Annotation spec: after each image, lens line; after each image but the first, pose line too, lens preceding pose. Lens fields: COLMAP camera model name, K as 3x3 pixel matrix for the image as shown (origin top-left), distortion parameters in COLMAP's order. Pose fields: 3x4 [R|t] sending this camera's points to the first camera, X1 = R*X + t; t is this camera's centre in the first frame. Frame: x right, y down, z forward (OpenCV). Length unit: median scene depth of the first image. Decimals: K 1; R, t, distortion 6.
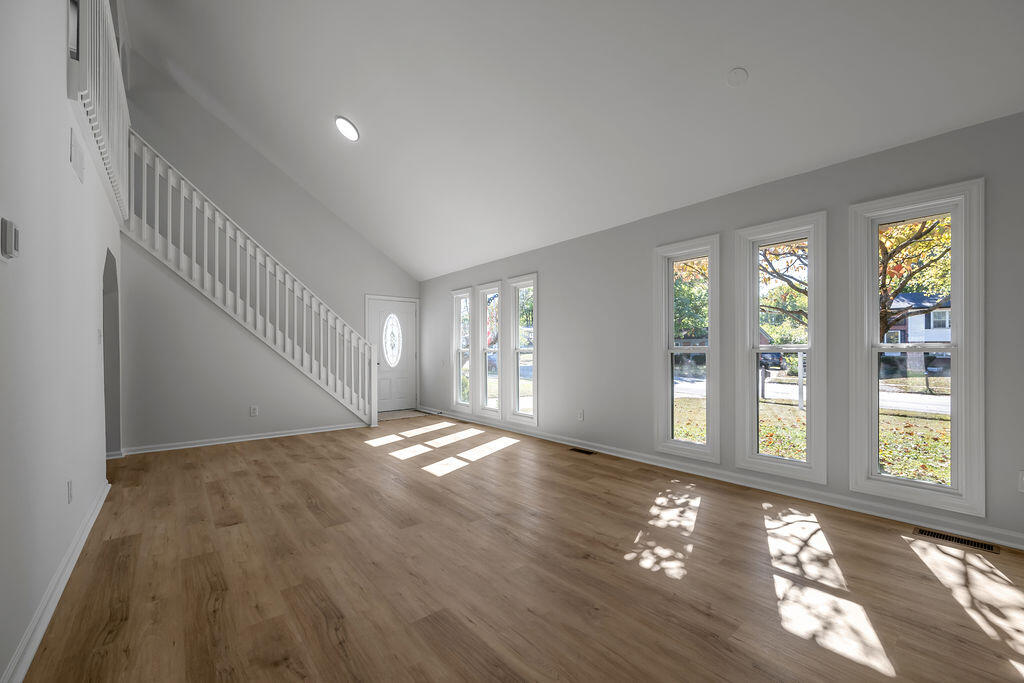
lens RADIAL K [[408.7, 0, 510.0], [0, 408.7, 348.8], [0, 0, 1]] dist [-0.004272, 0.001142]
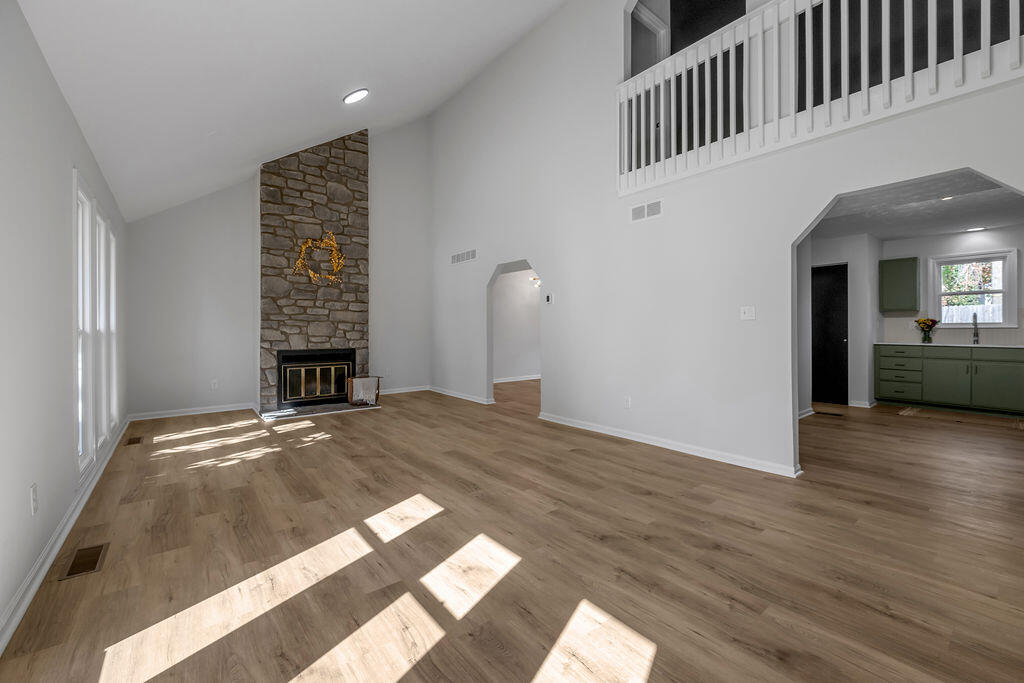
lens RADIAL K [[424.4, 0, 518.3], [0, 424.4, 332.3], [0, 0, 1]] dist [-0.006171, -0.000064]
pose [[-0.999870, 0.009721, 0.012867, -0.377442], [0.009729, 0.999953, 0.000493, 0.013323], [-0.012862, 0.000618, -0.999917, 1.829369]]
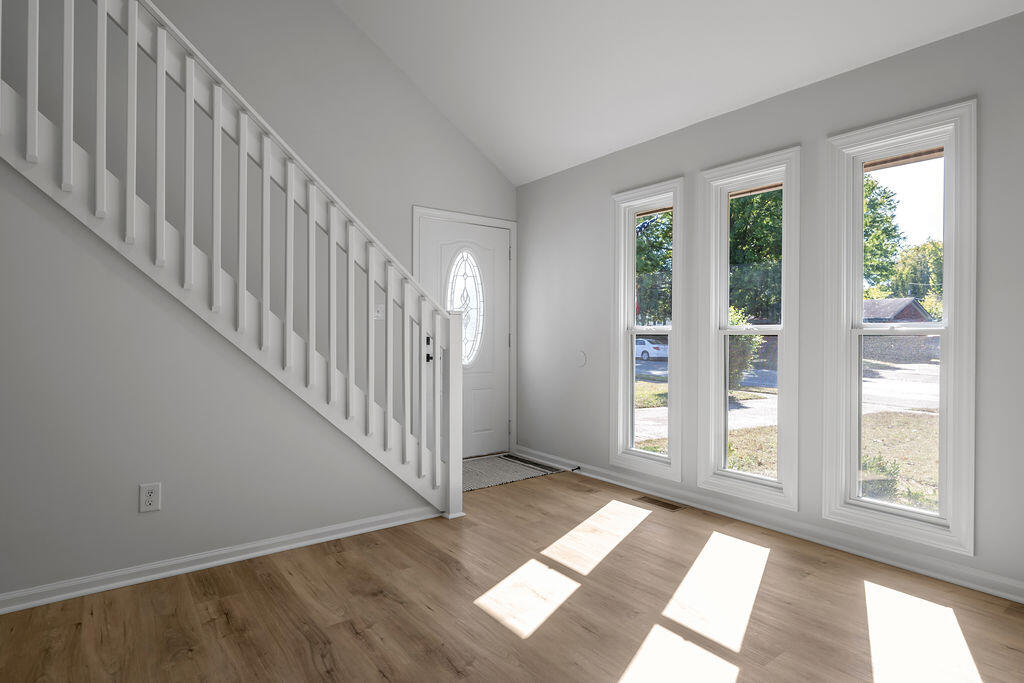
lens RADIAL K [[542.7, 0, 515.9], [0, 542.7, 335.1], [0, 0, 1]] dist [-0.008410, -0.000584]
pose [[0.999301, 0.007567, -0.036600, -0.434236], [-0.007282, 0.999942, 0.007934, 0.011204], [0.036657, -0.007662, 0.999299, 0.800542]]
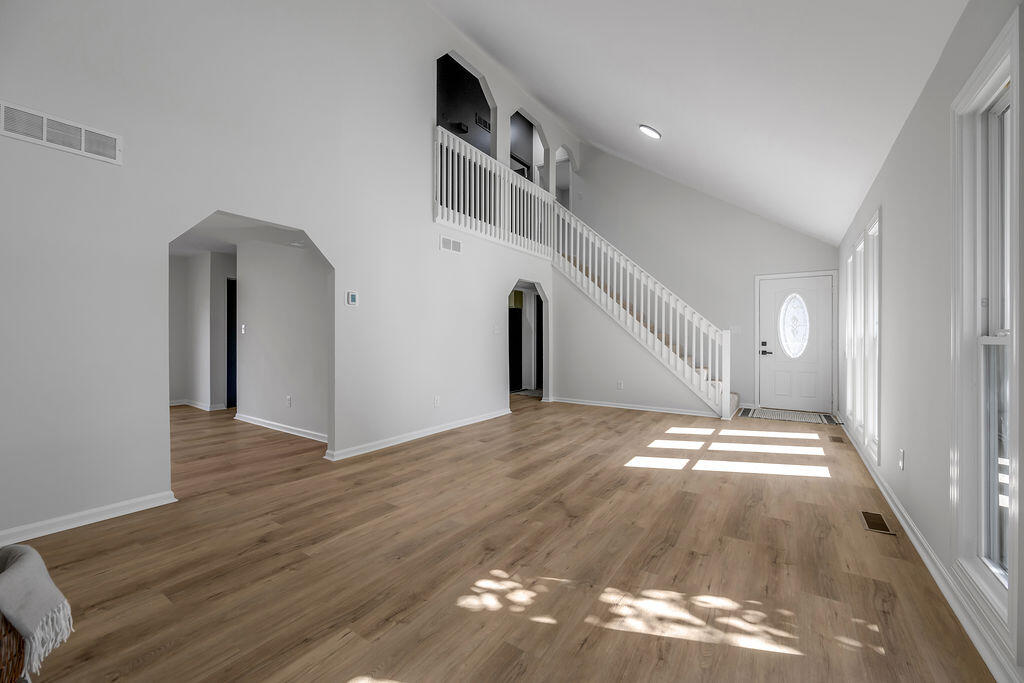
lens RADIAL K [[408.7, 0, 523.0], [0, 408.7, 341.1], [0, 0, 1]] dist [-0.004272, 0.001142]
pose [[0.300859, 0.010552, -0.953610, 0.699048], [0.001232, 0.999934, 0.011453, 0.001349], [0.953668, -0.004621, 0.300826, 0.484703]]
